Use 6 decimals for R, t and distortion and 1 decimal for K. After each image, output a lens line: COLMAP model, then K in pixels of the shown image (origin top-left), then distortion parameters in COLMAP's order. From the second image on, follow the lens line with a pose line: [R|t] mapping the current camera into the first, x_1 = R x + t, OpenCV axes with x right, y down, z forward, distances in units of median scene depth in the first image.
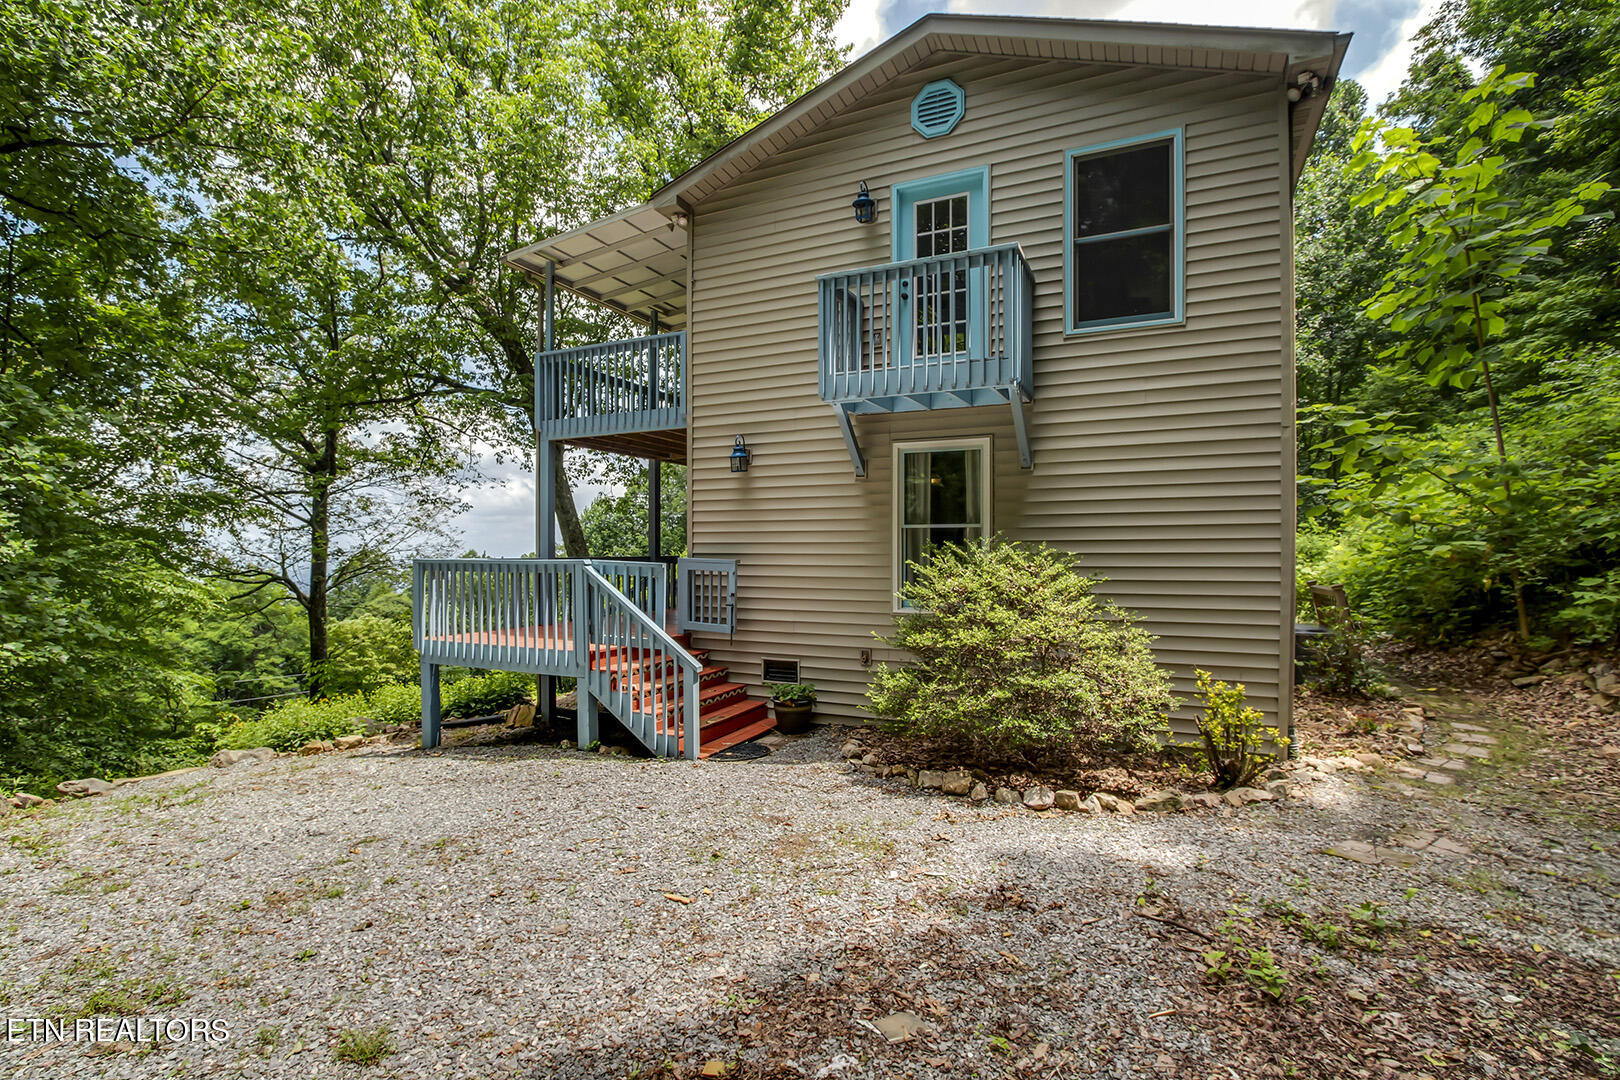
lens RADIAL K [[756.1, 0, 811.3], [0, 756.1, 550.4], [0, 0, 1]] dist [-0.014128, 0.000340]
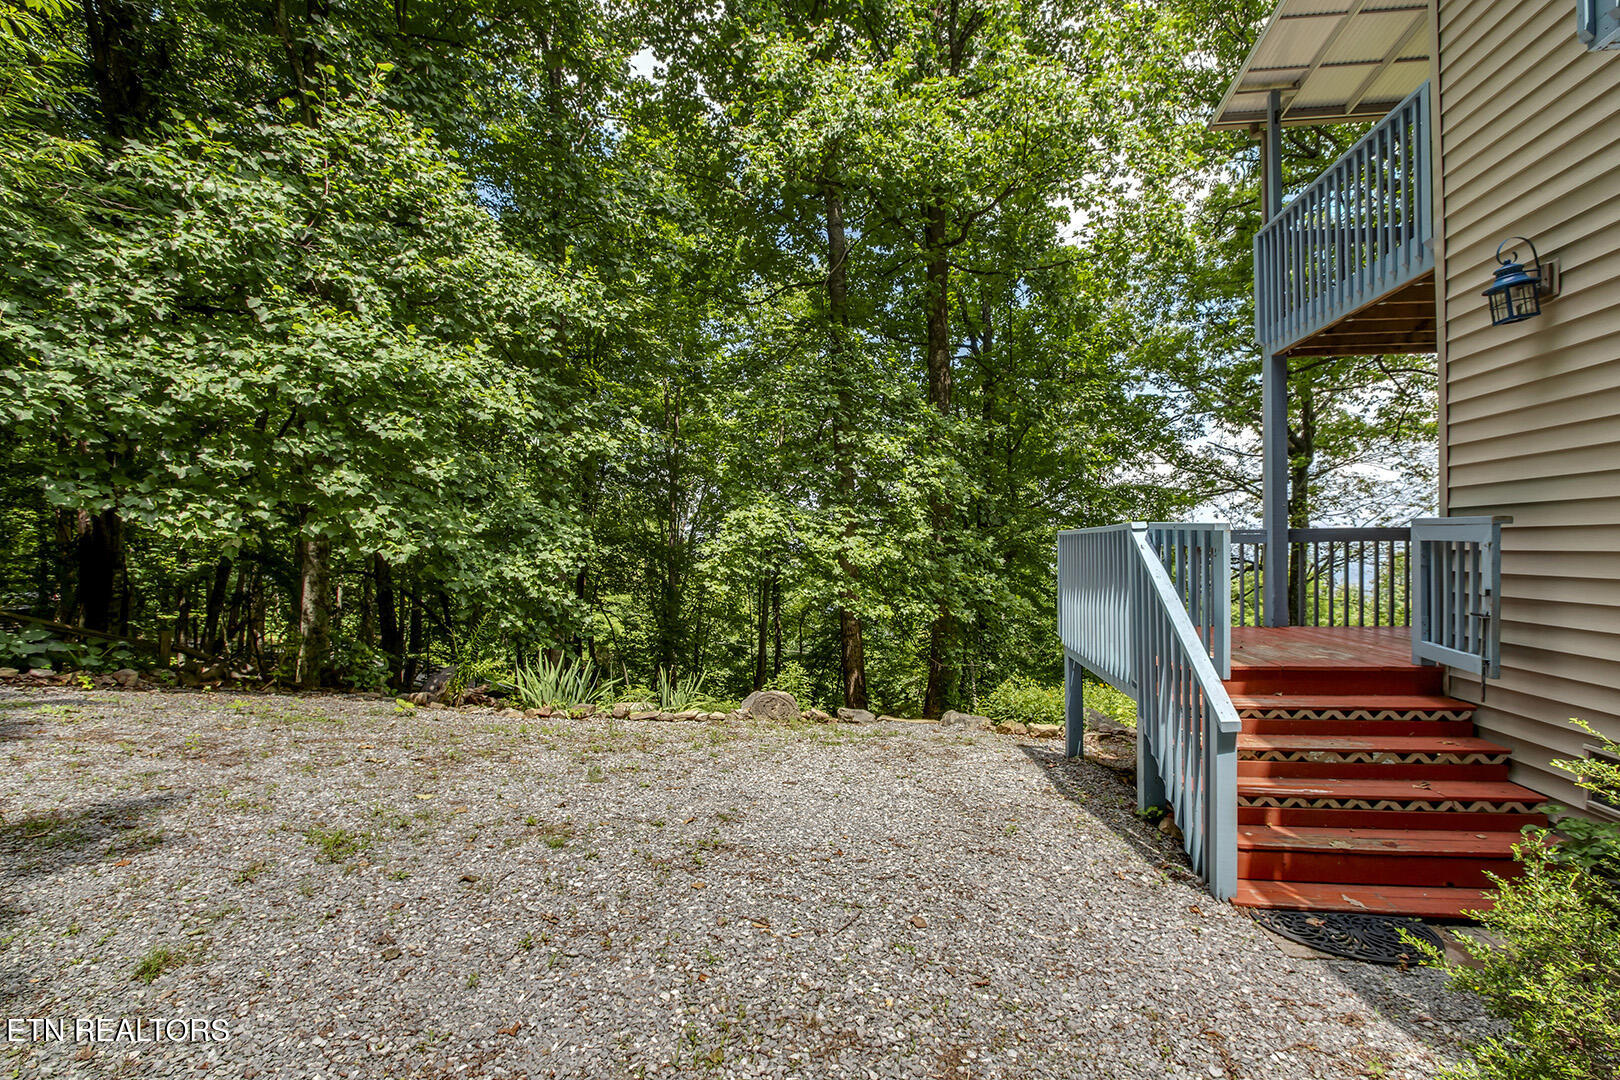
lens RADIAL K [[756.1, 0, 813.8], [0, 756.1, 543.5], [0, 0, 1]] dist [-0.014128, 0.000340]
pose [[0.295710, -0.012545, -0.955195, 0.238598], [0.011494, 0.999888, -0.009574, 0.032474], [0.955209, -0.008148, 0.295821, 0.541990]]
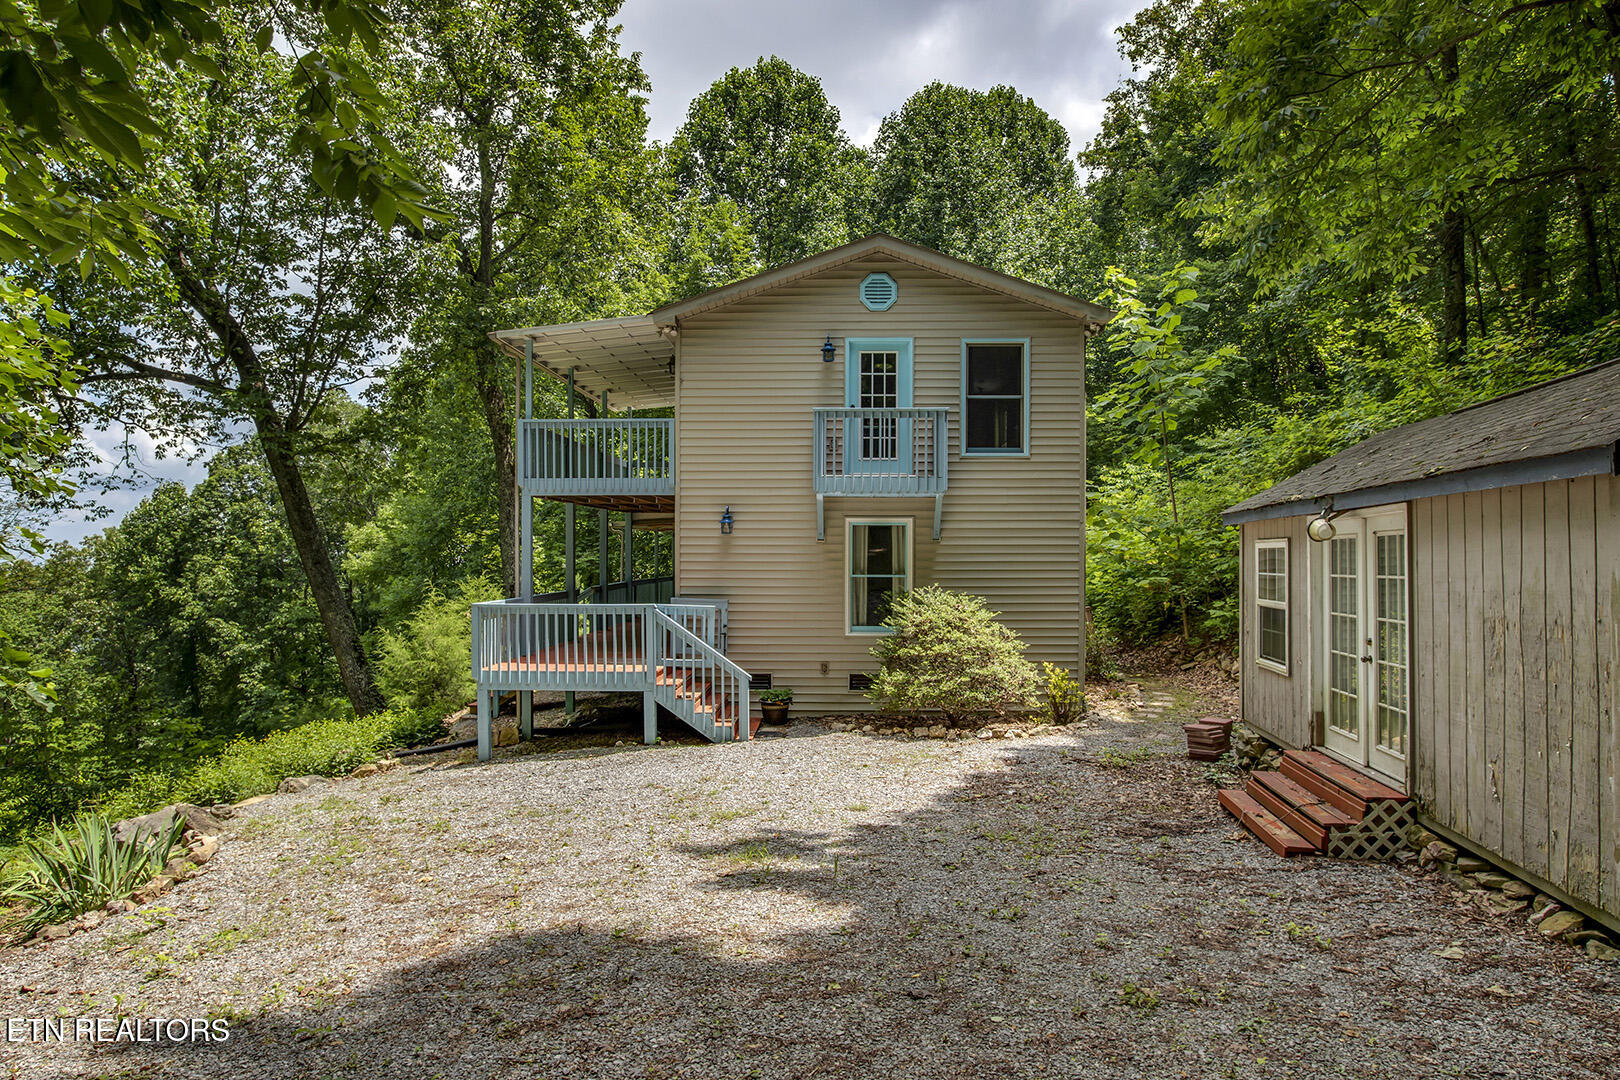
lens RADIAL K [[991.0, 0, 808.4], [0, 991.0, 545.9], [0, 0, 1]] dist [-0.008321, -0.000644]
pose [[0.919523, 0.003389, 0.393021, -0.713594], [-0.002412, 0.999993, -0.002978, -0.084556], [-0.393028, 0.001790, 0.919525, -0.721567]]
